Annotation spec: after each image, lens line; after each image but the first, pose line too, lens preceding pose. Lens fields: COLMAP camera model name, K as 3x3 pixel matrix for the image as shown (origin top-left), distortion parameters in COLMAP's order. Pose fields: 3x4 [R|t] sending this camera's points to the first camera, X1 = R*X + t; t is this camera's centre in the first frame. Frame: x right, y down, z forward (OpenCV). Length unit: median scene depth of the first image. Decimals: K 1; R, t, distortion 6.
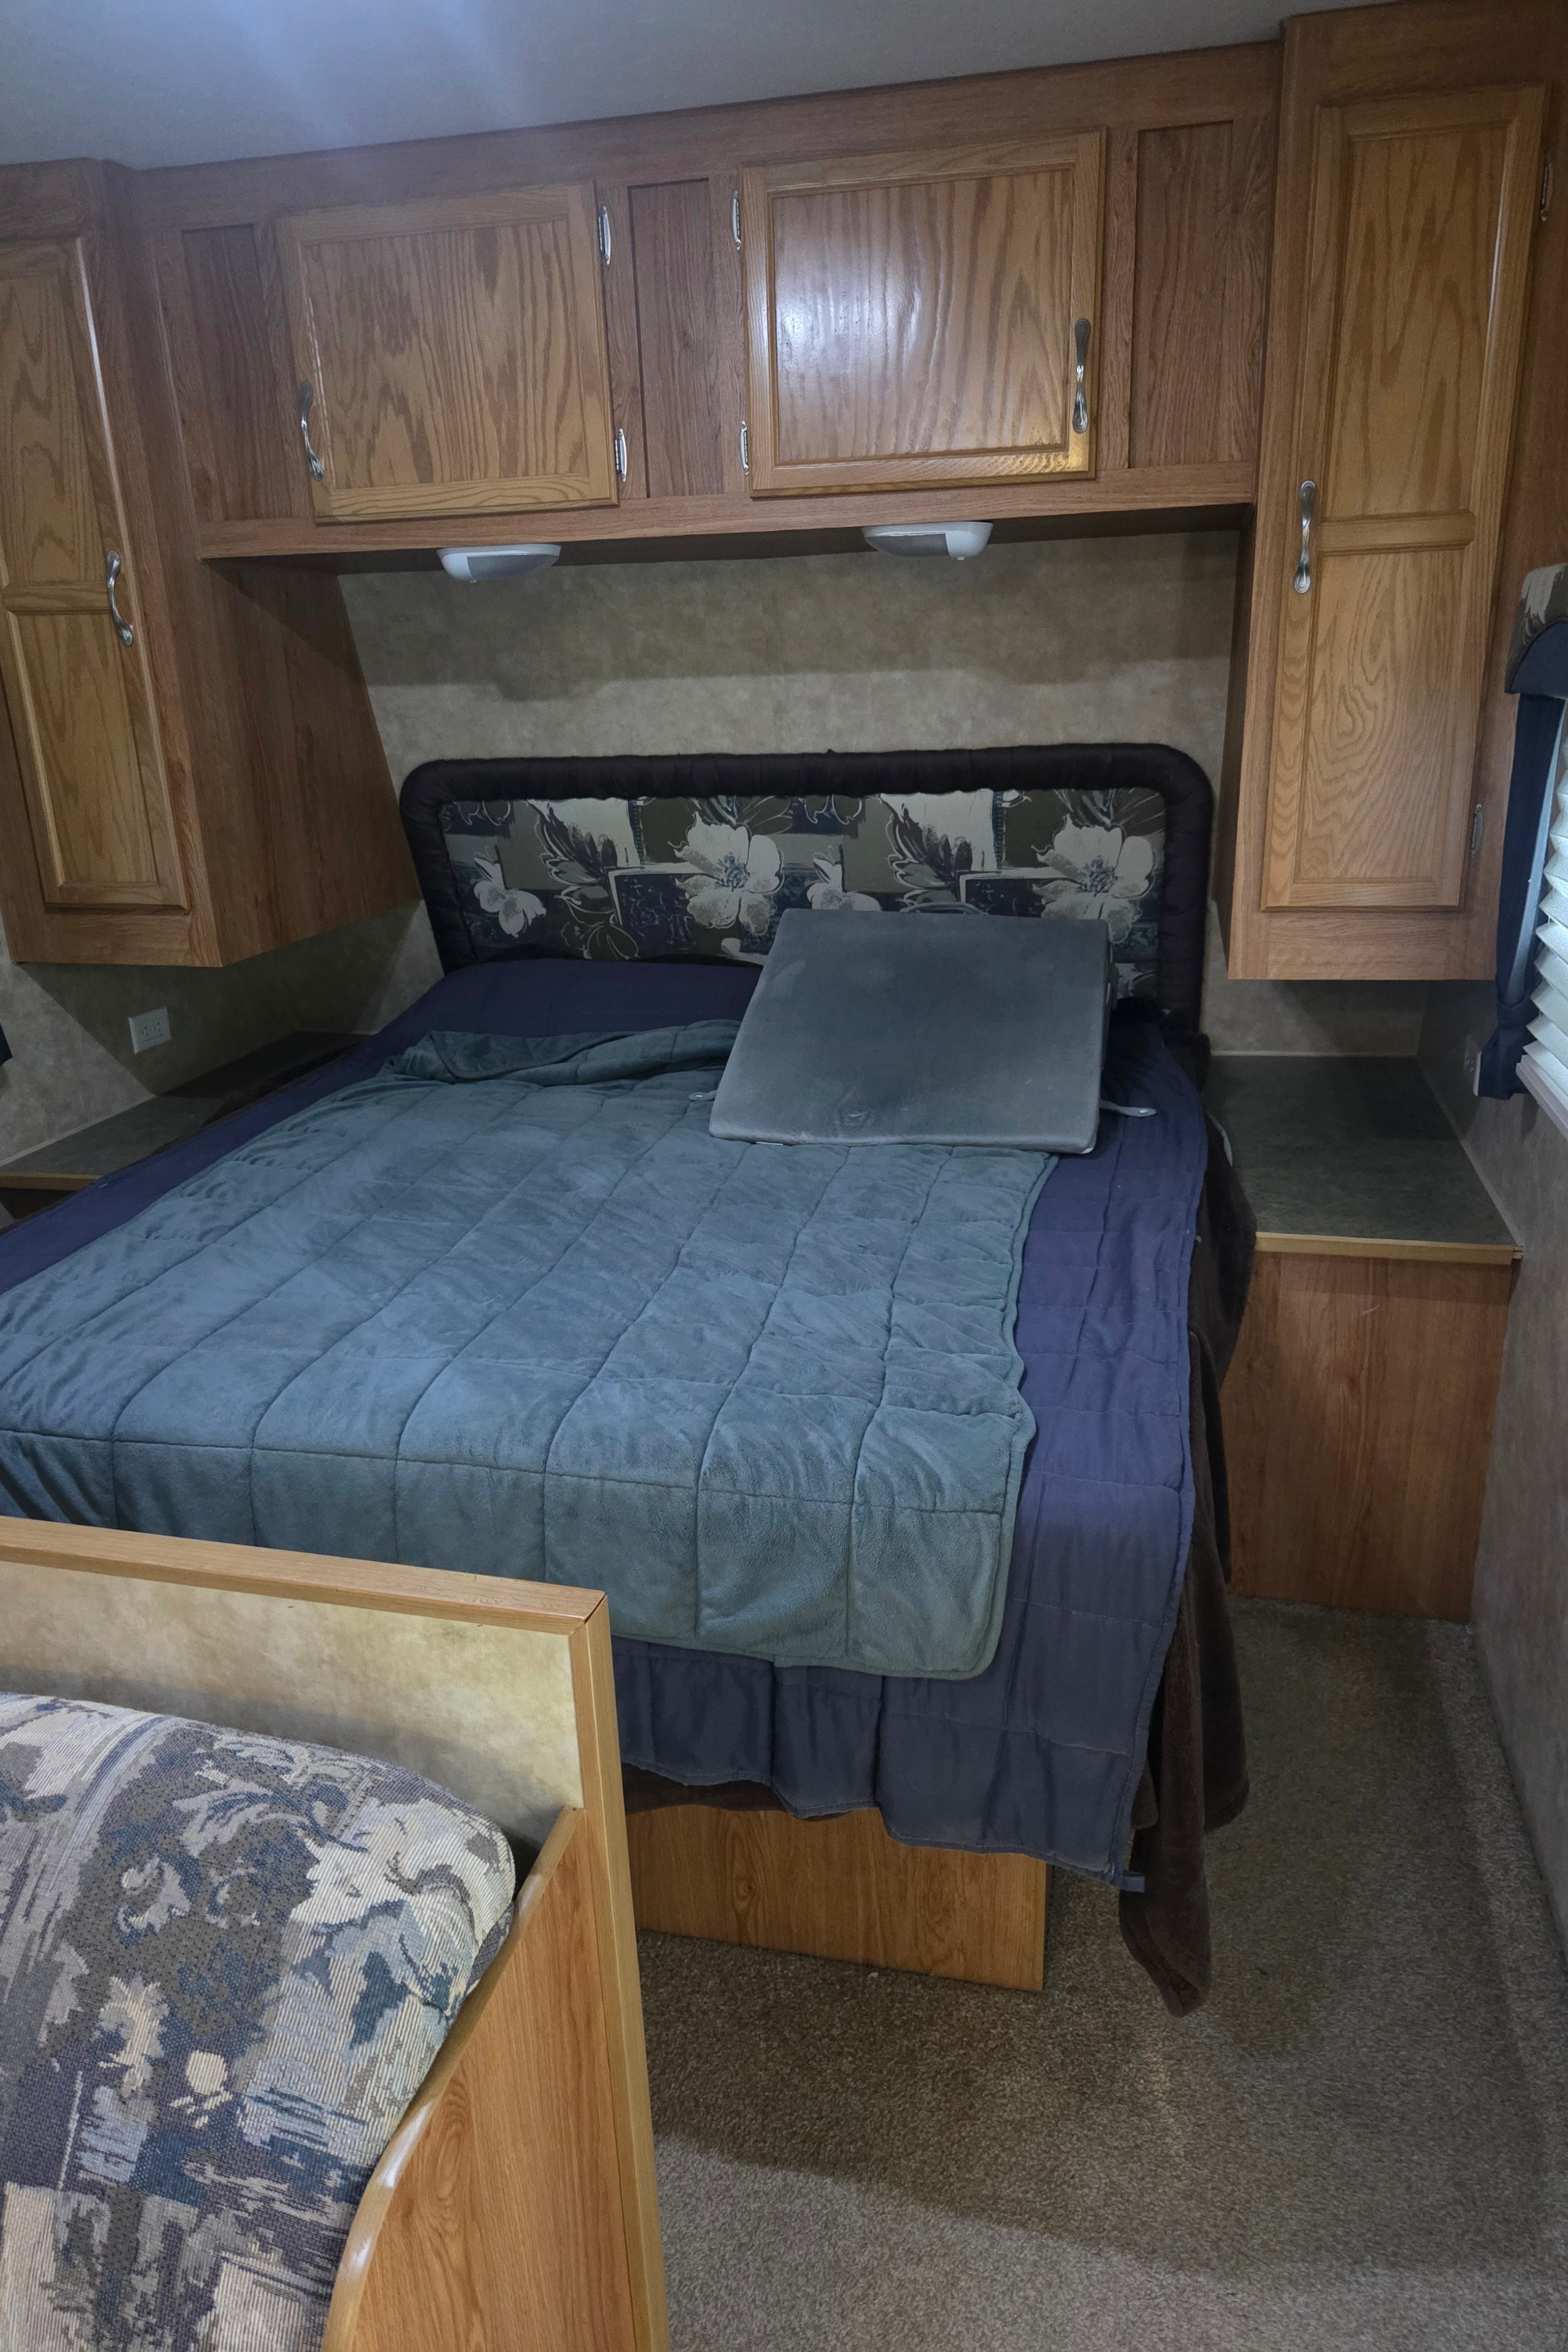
lens RADIAL K [[1576.2, 0, 794.6], [0, 1576.2, 1169.0], [0, 0, 1]] dist [0.066780, -0.055458]
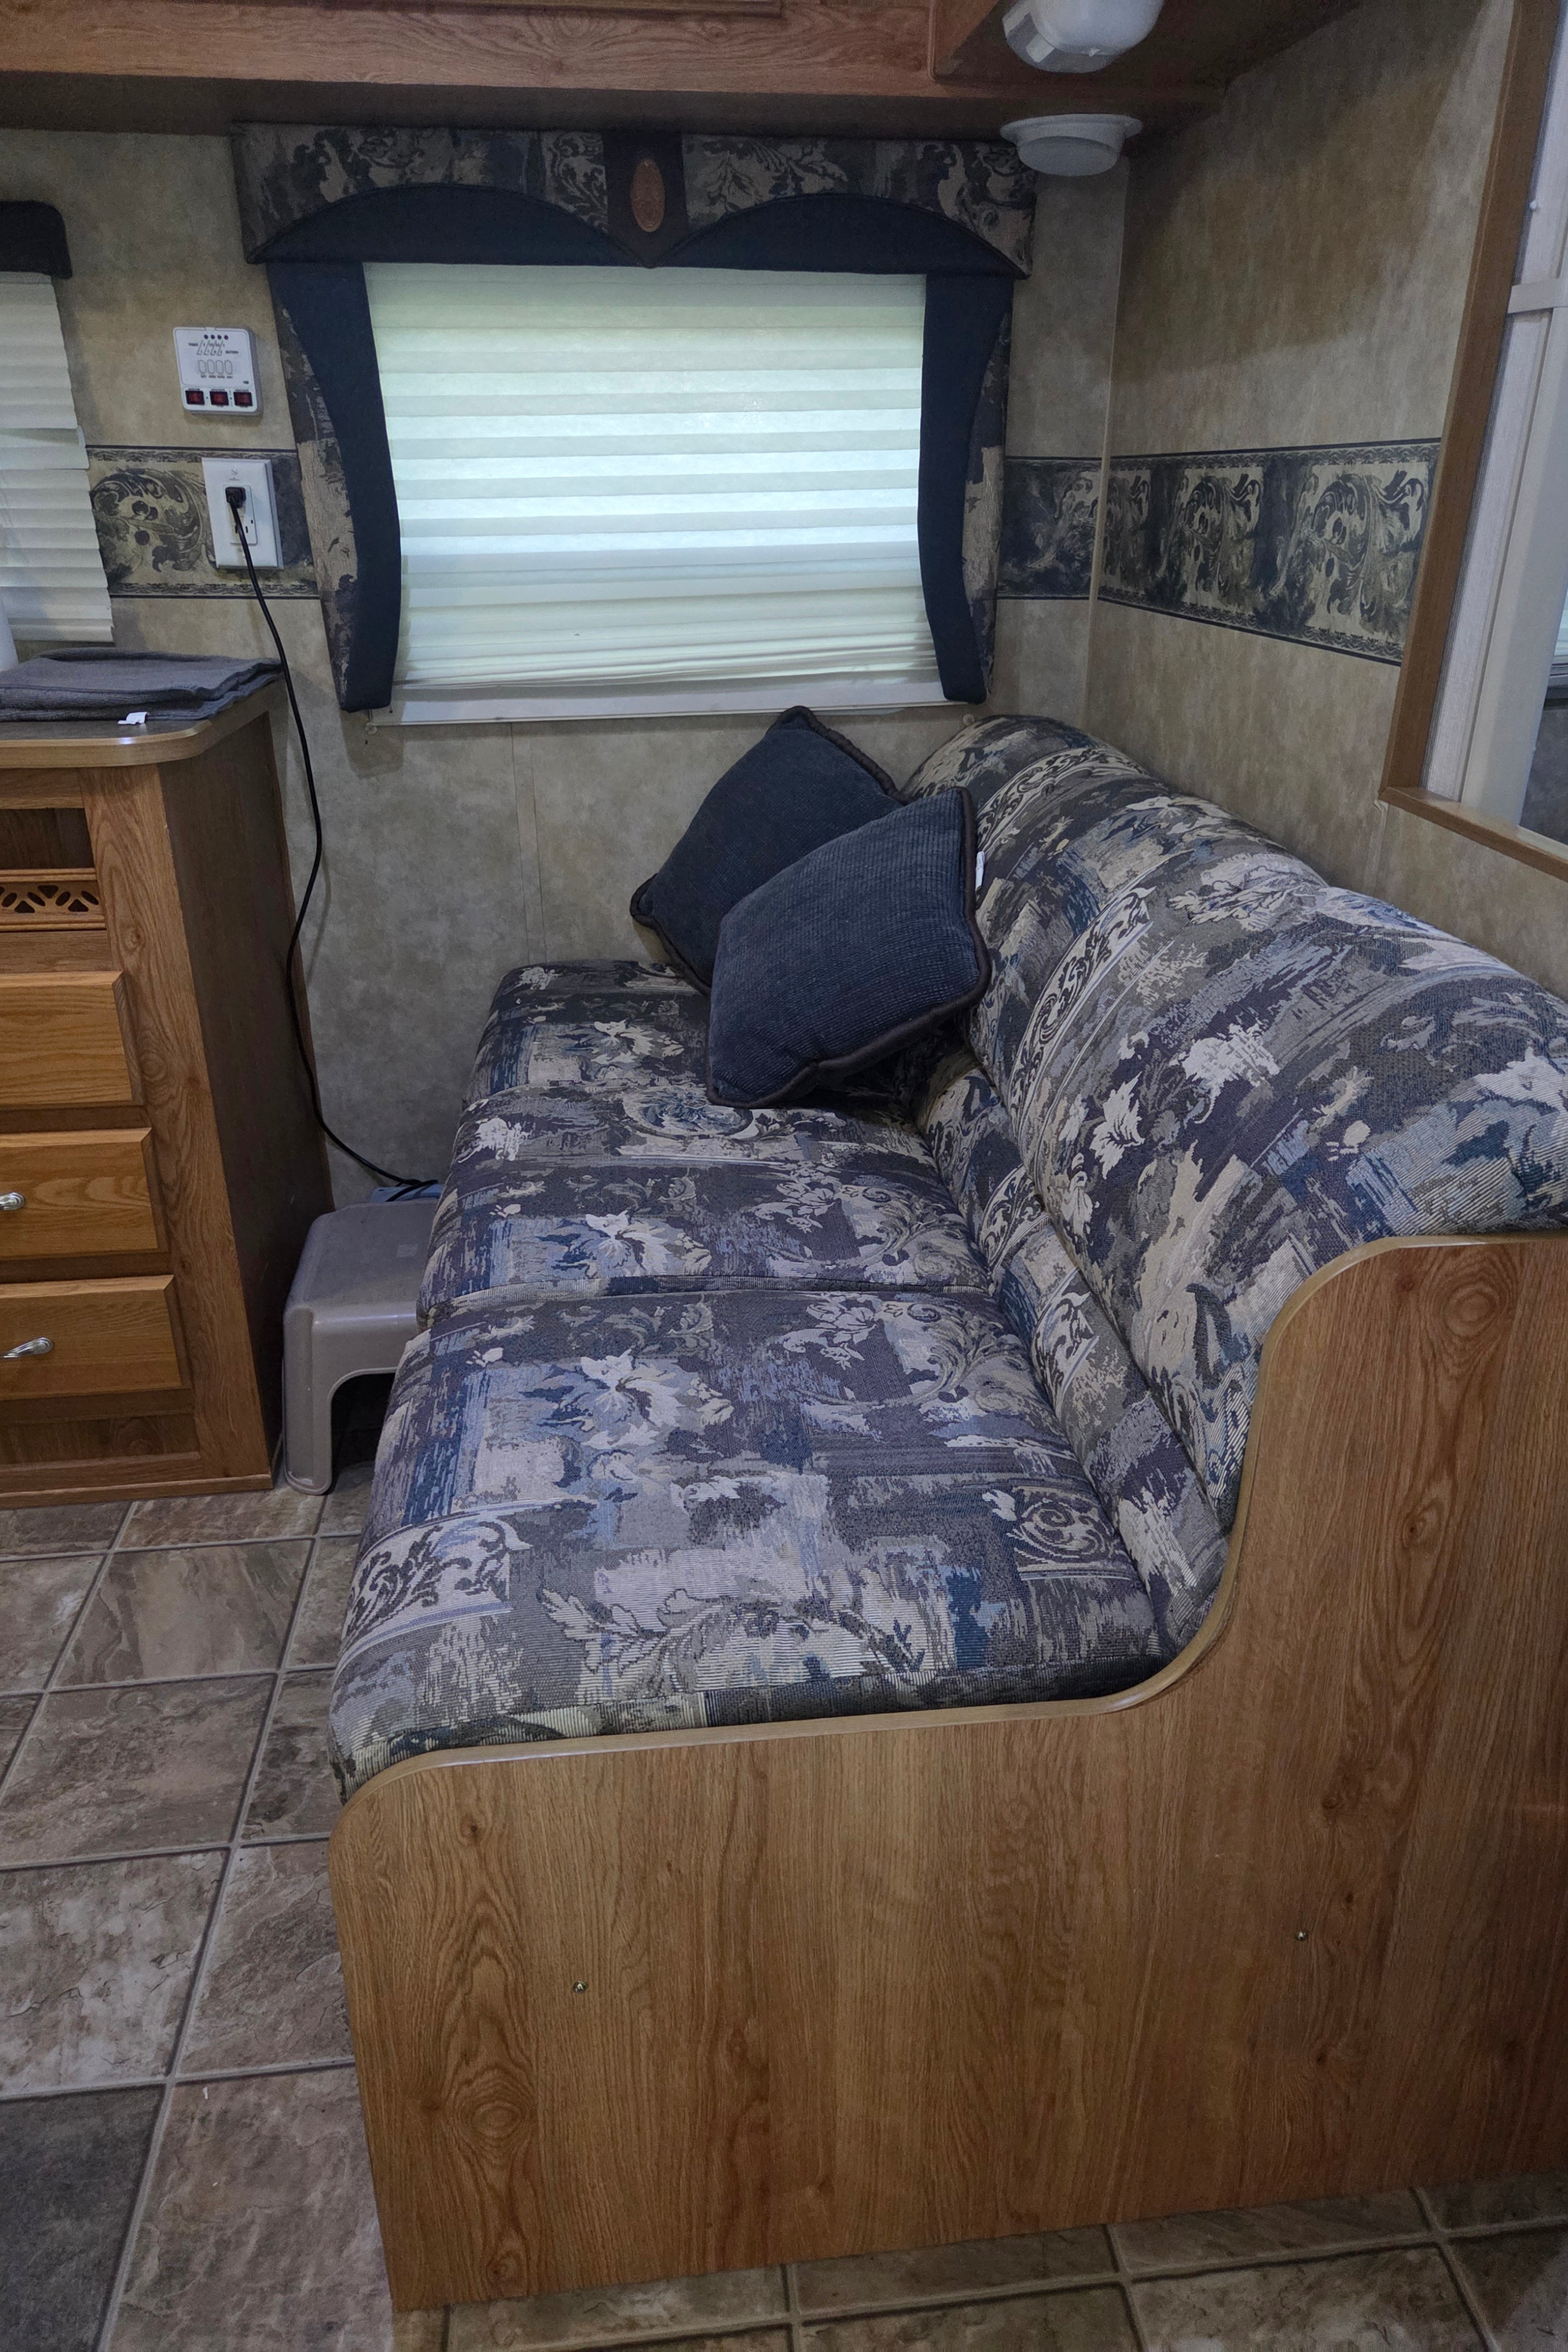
lens RADIAL K [[1576.2, 0, 794.6], [0, 1576.2, 1169.0], [0, 0, 1]] dist [0.066780, -0.055458]
pose [[0.332599, 0.409410, -0.849565, 0.550930], [-0.317183, 0.896935, 0.308063, 0.335052], [0.888129, 0.167006, 0.428177, 0.072916]]
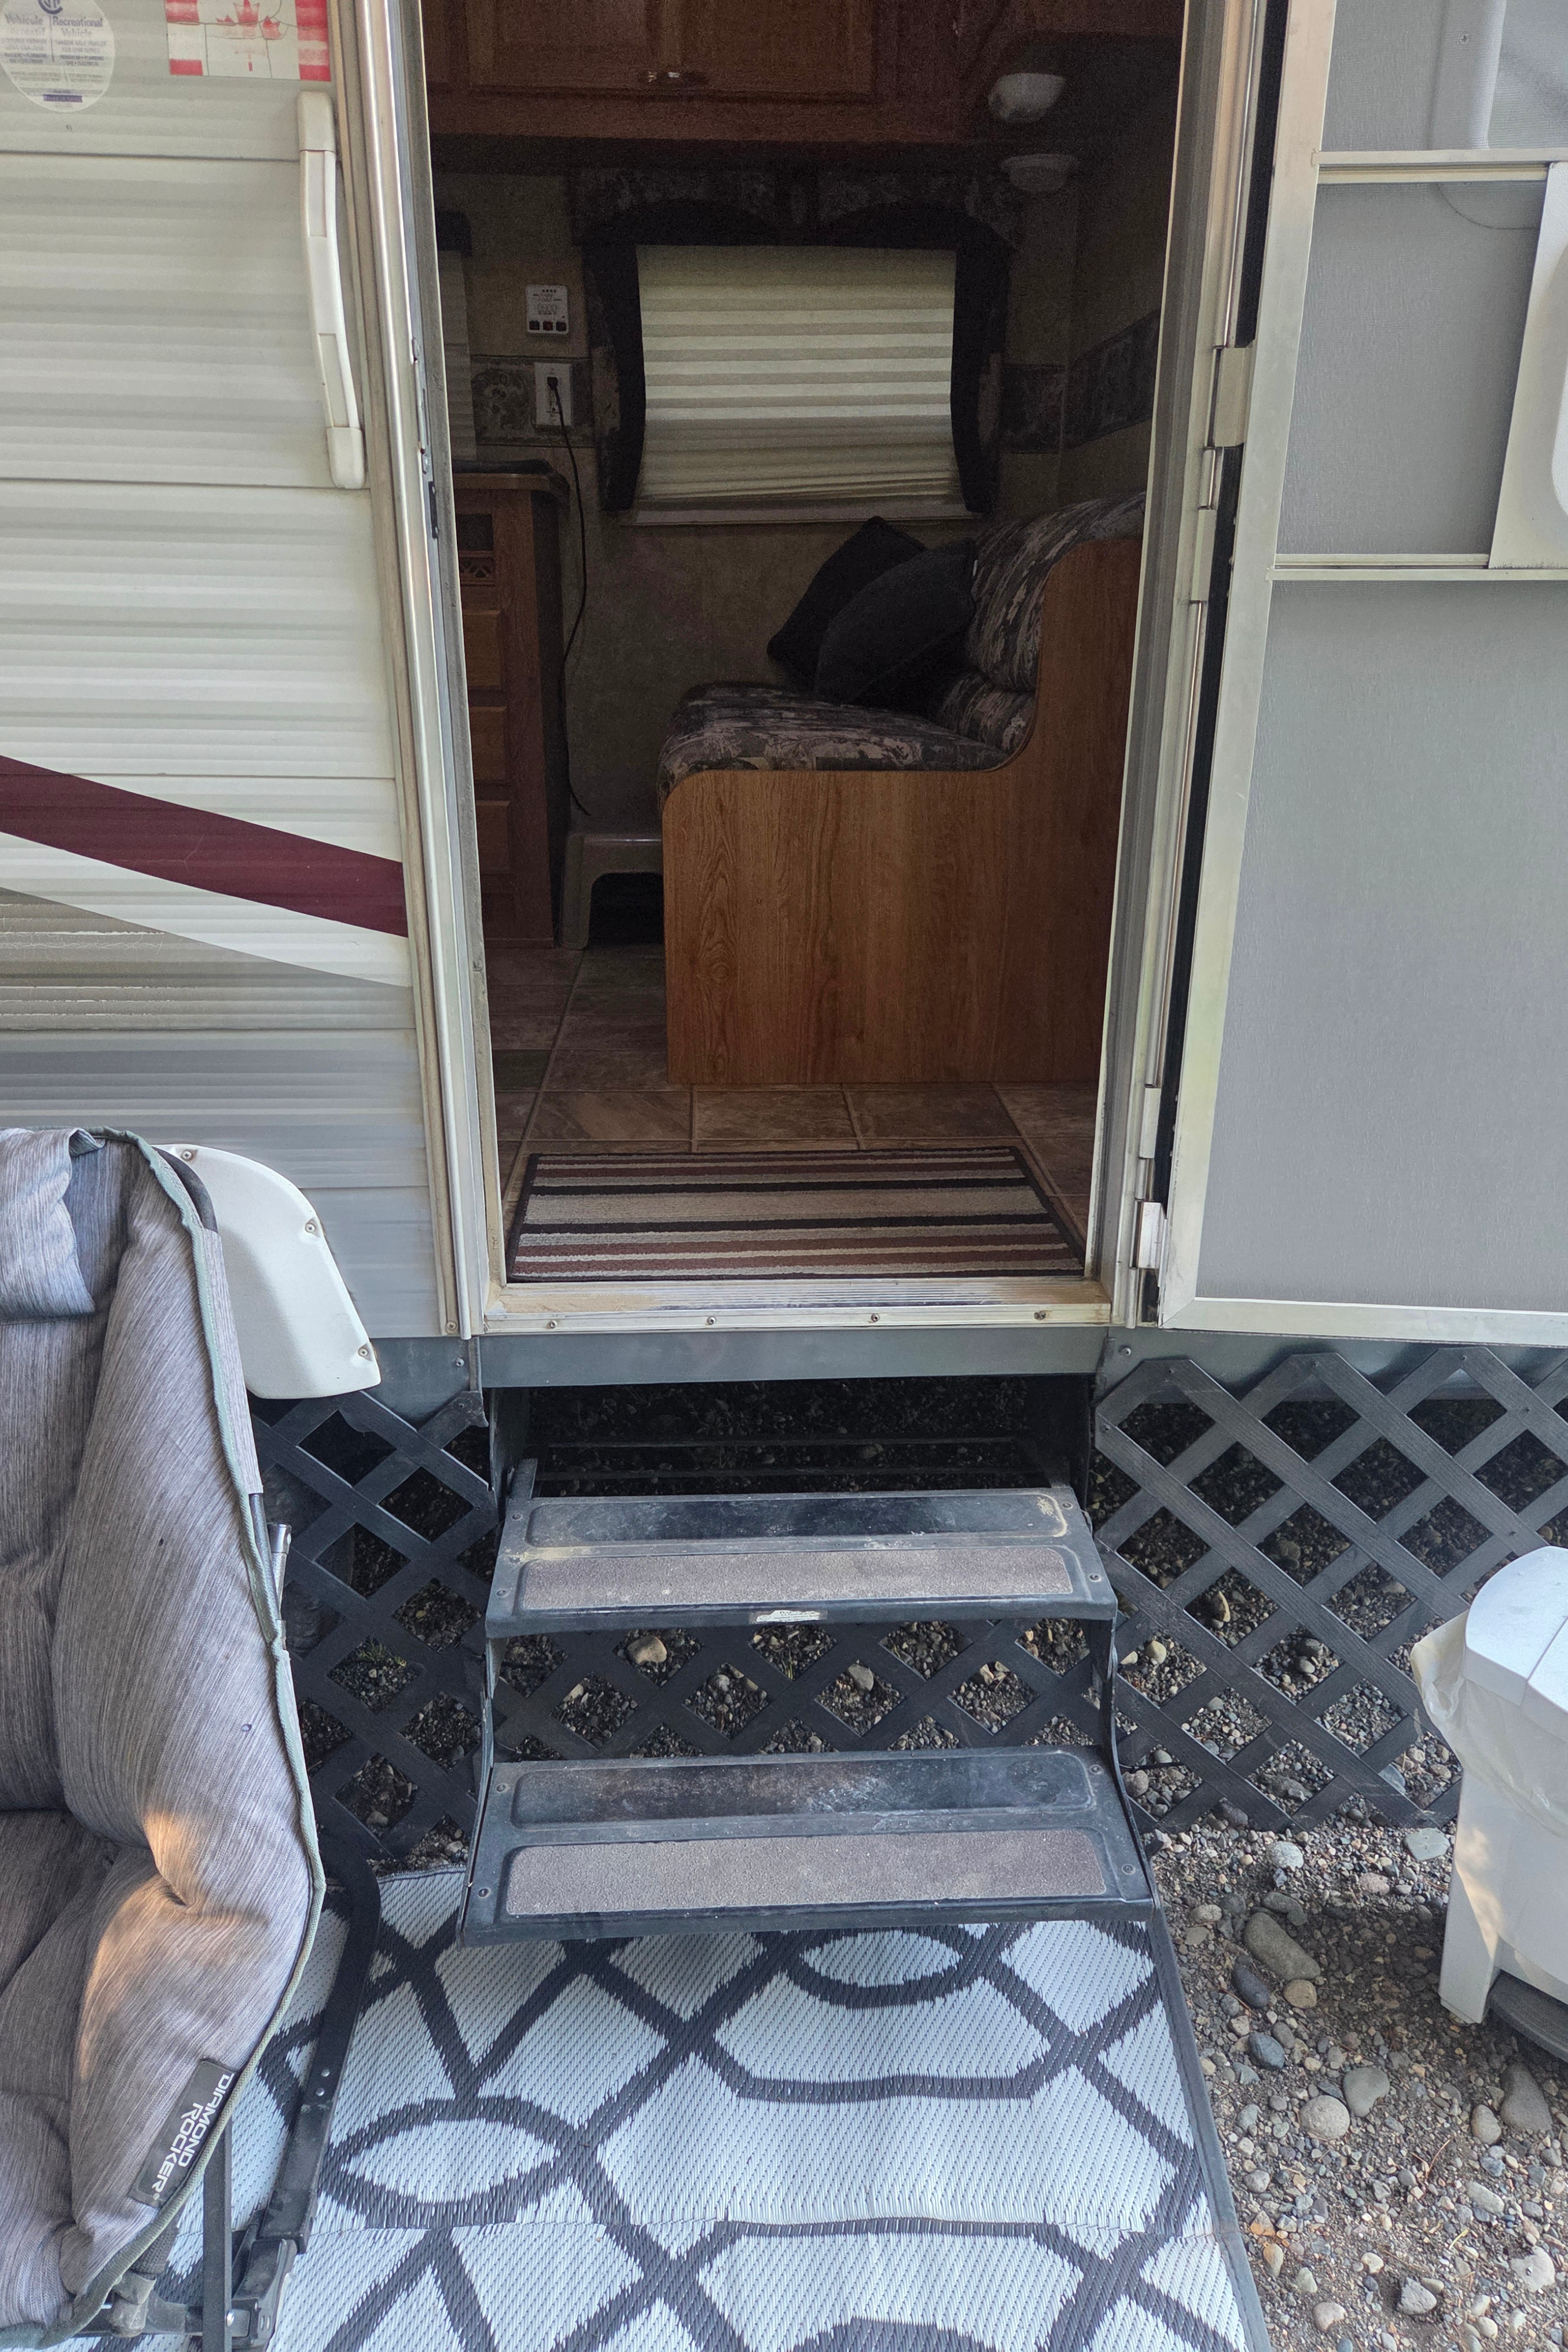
lens RADIAL K [[1517.3, 0, 774.8], [0, 1517.3, 1172.3], [0, 0, 1]] dist [0.004358, -0.000271]
pose [[0.262707, 0.390336, -0.882396, 1.447909], [-0.324374, 0.897019, 0.300232, 0.635472], [0.908717, 0.207353, 0.362267, -0.120348]]
